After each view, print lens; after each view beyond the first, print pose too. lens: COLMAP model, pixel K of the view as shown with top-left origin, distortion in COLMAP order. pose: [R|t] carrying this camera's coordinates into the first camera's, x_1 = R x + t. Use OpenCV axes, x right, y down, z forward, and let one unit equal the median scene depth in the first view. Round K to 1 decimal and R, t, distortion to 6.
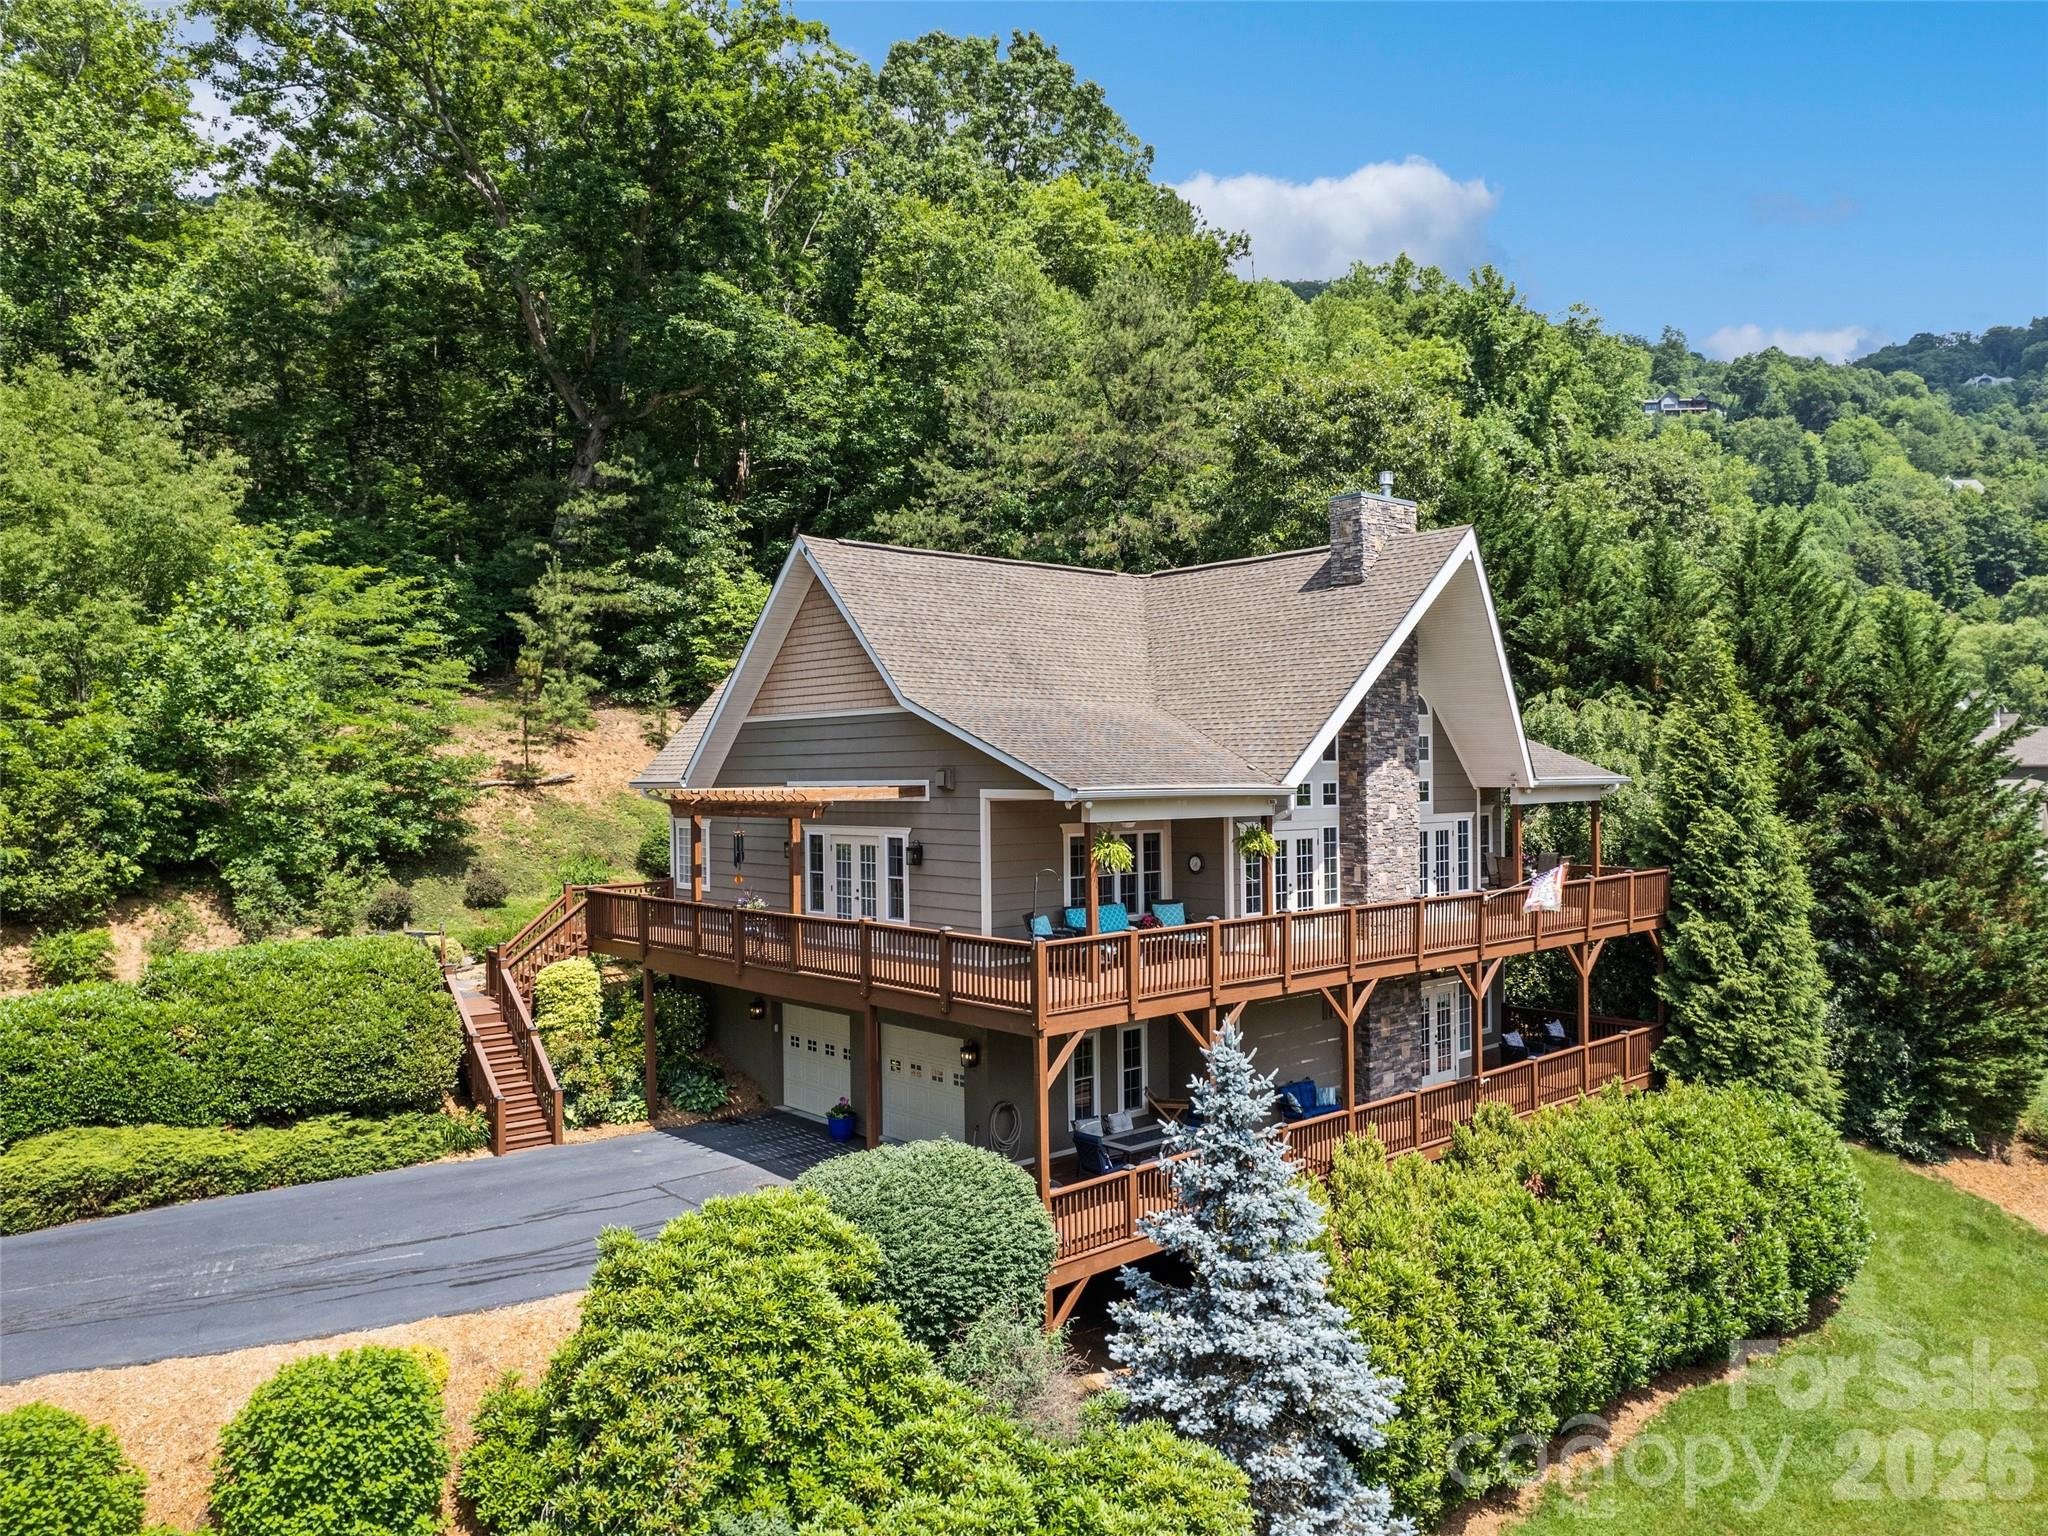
lens RADIAL K [[1479.1, 0, 1024.0], [0, 1479.1, 768.0], [0, 0, 1]] dist [-0.069545, 0.056730]
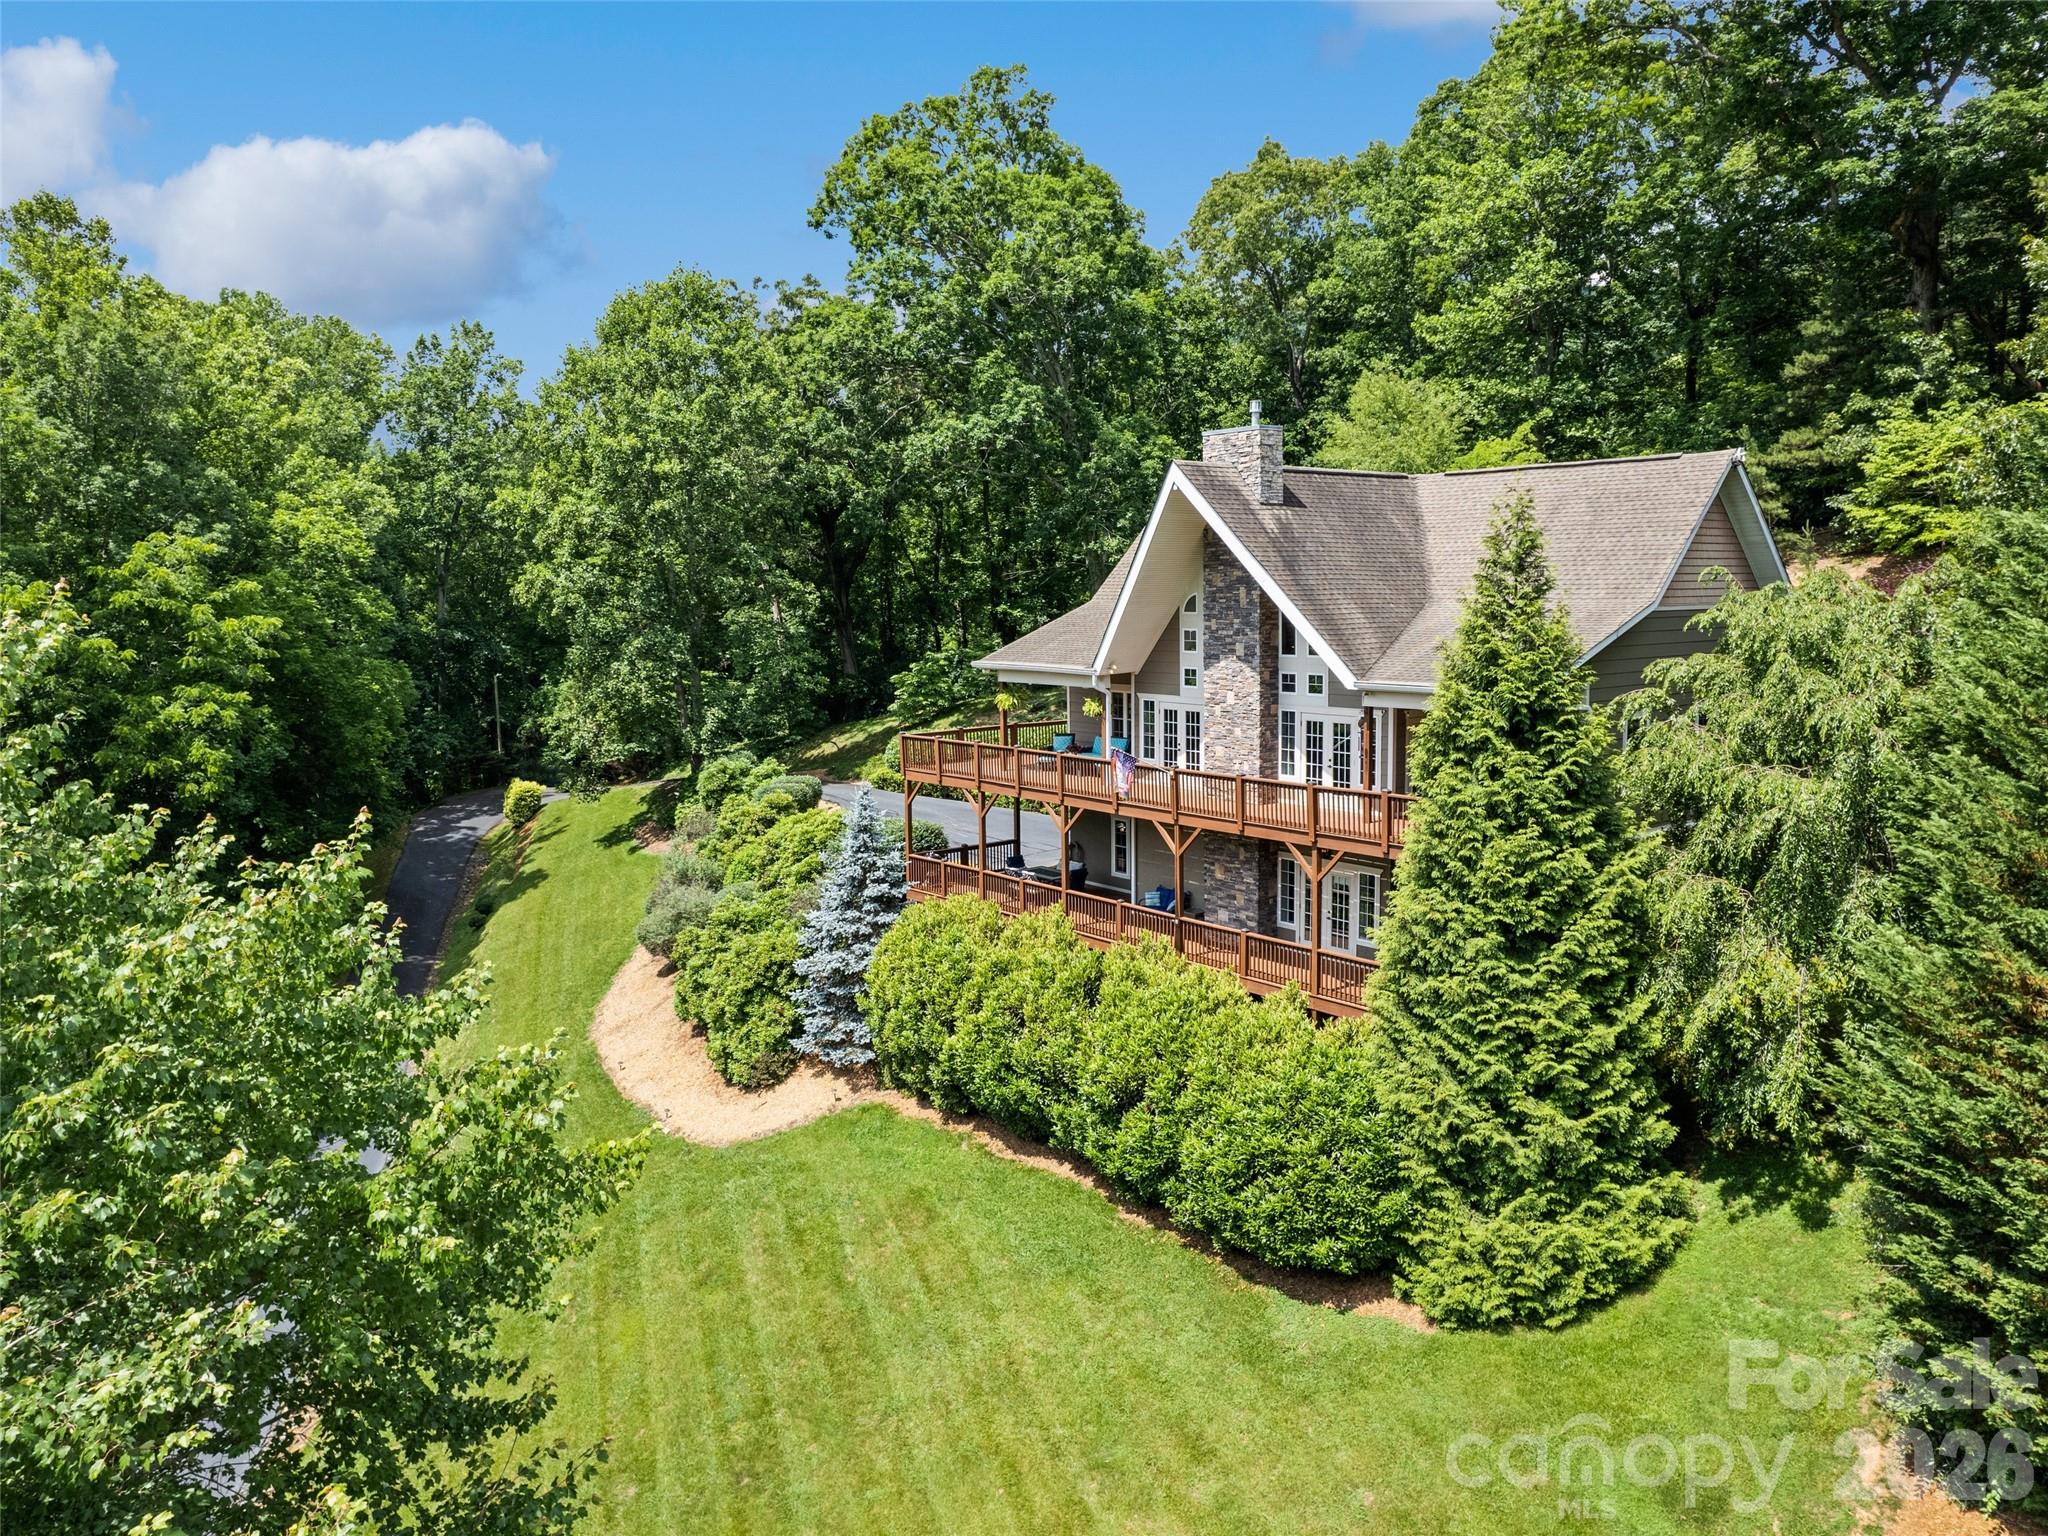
lens RADIAL K [[1479.1, 0, 1024.0], [0, 1479.1, 768.0], [0, 0, 1]] dist [-0.069545, 0.056730]
pose [[-0.058719, 0.134228, -0.989209, 1.411425], [0.018301, 0.990897, 0.133370, -0.074532], [0.998107, -0.010272, -0.060641, 0.879082]]
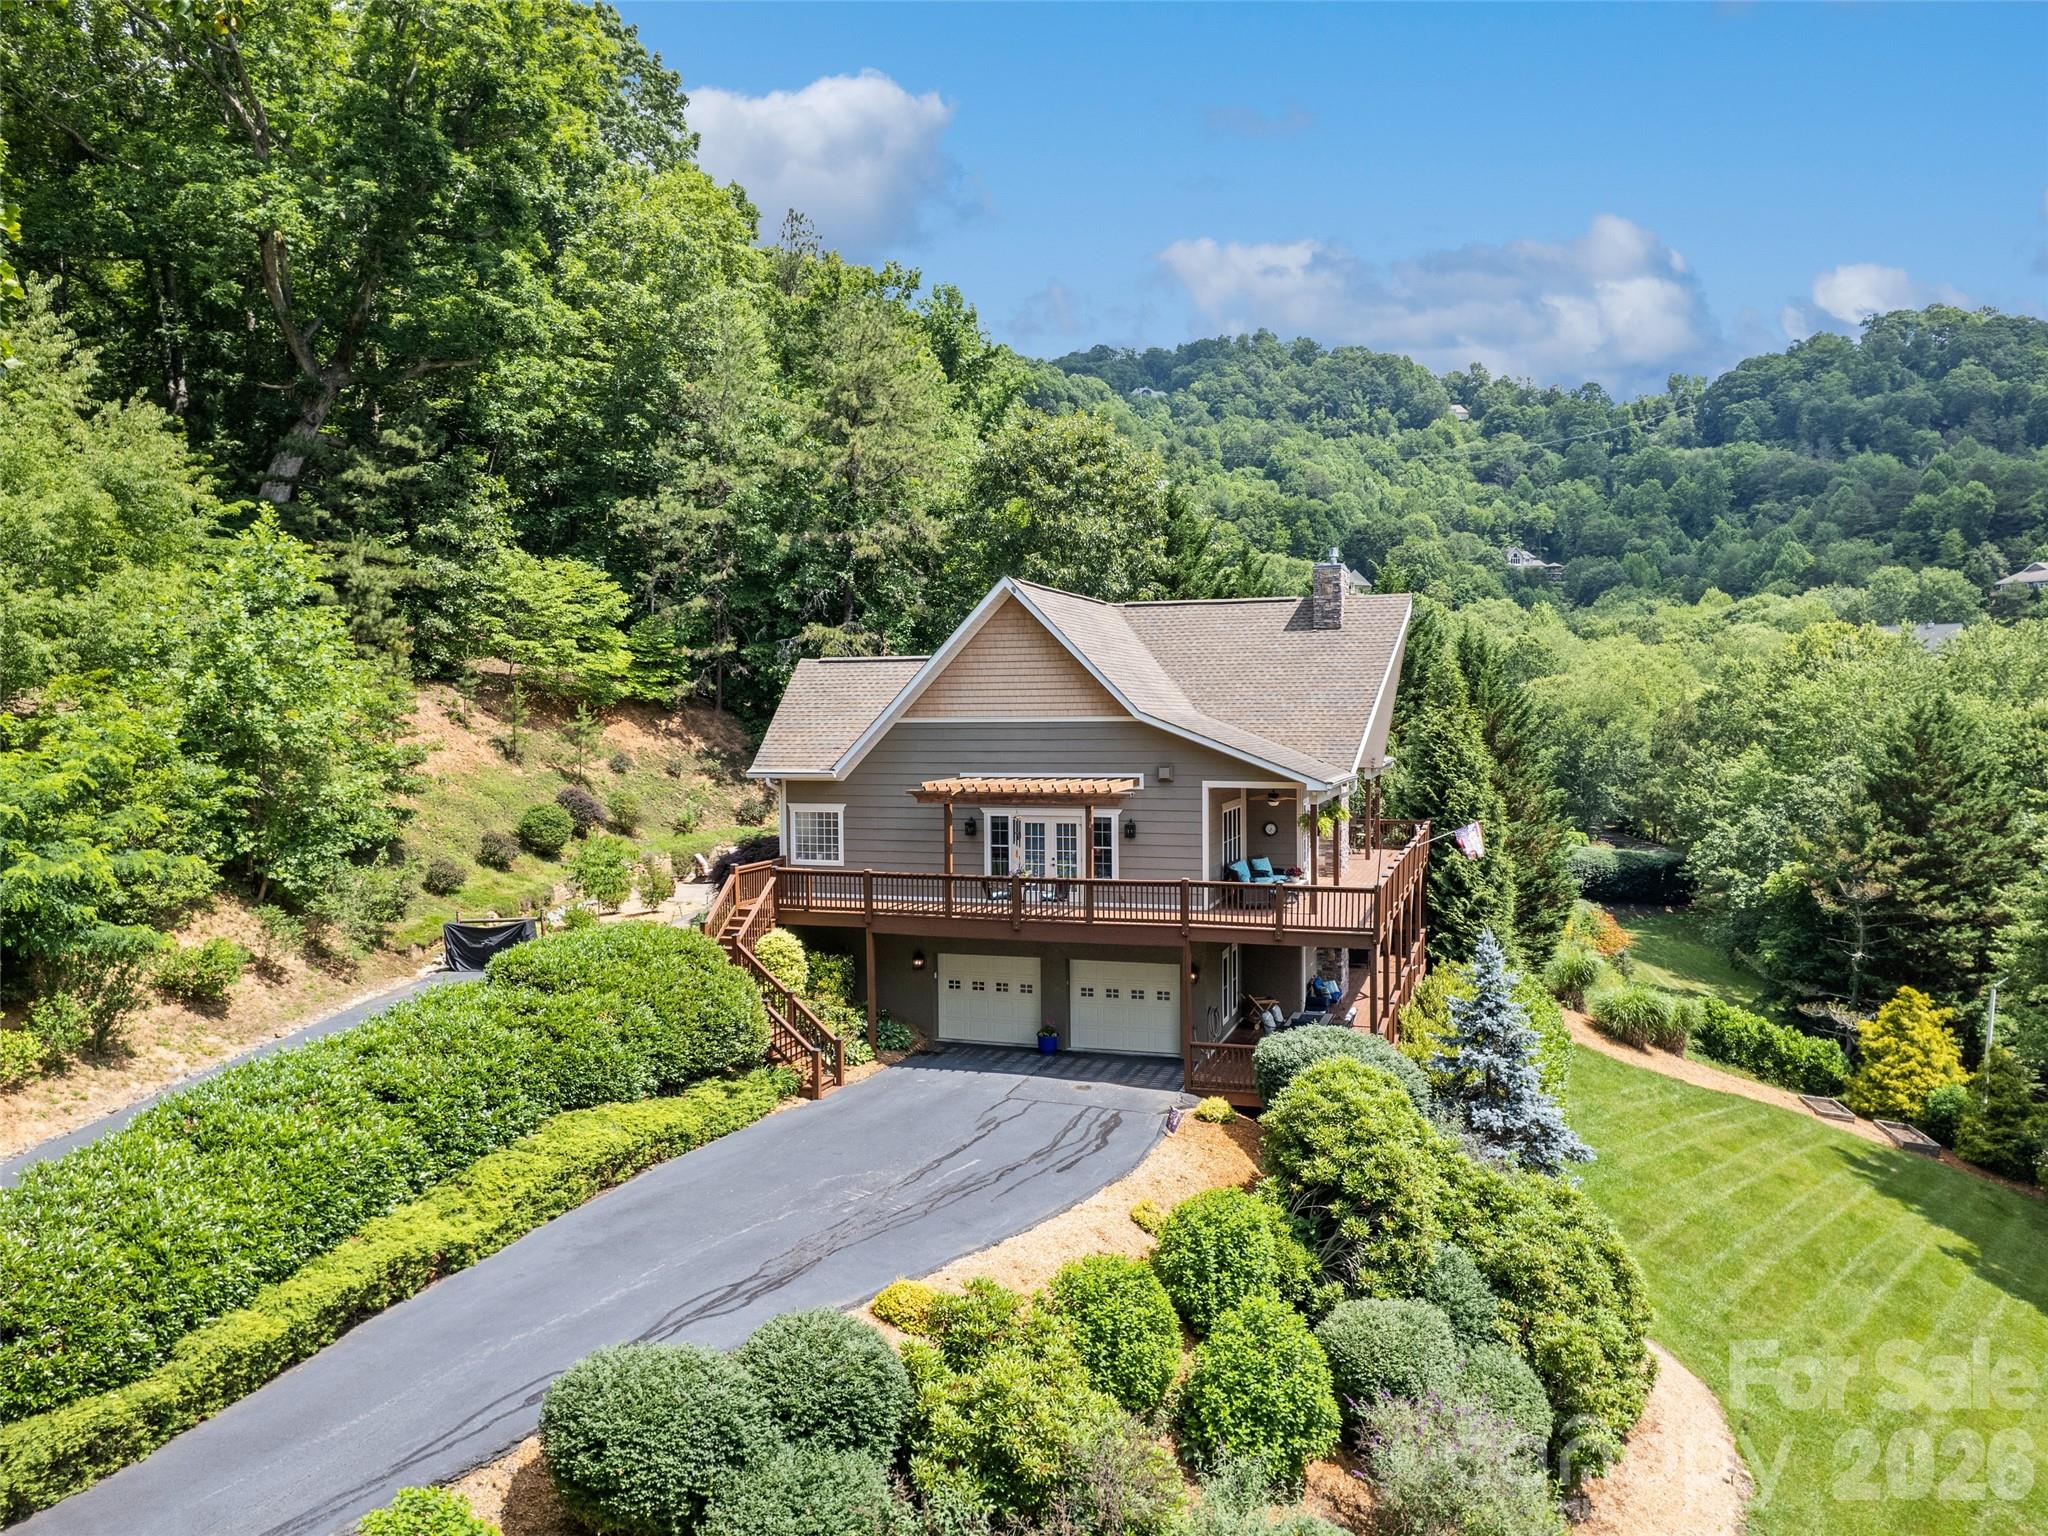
lens RADIAL K [[1479.1, 0, 1024.0], [0, 1479.1, 768.0], [0, 0, 1]] dist [-0.069545, 0.056730]
pose [[0.866297, -0.013944, 0.499335, -0.714424], [-0.004271, 0.999367, 0.035317, -0.037700], [-0.499512, -0.032728, 0.865689, -0.084514]]
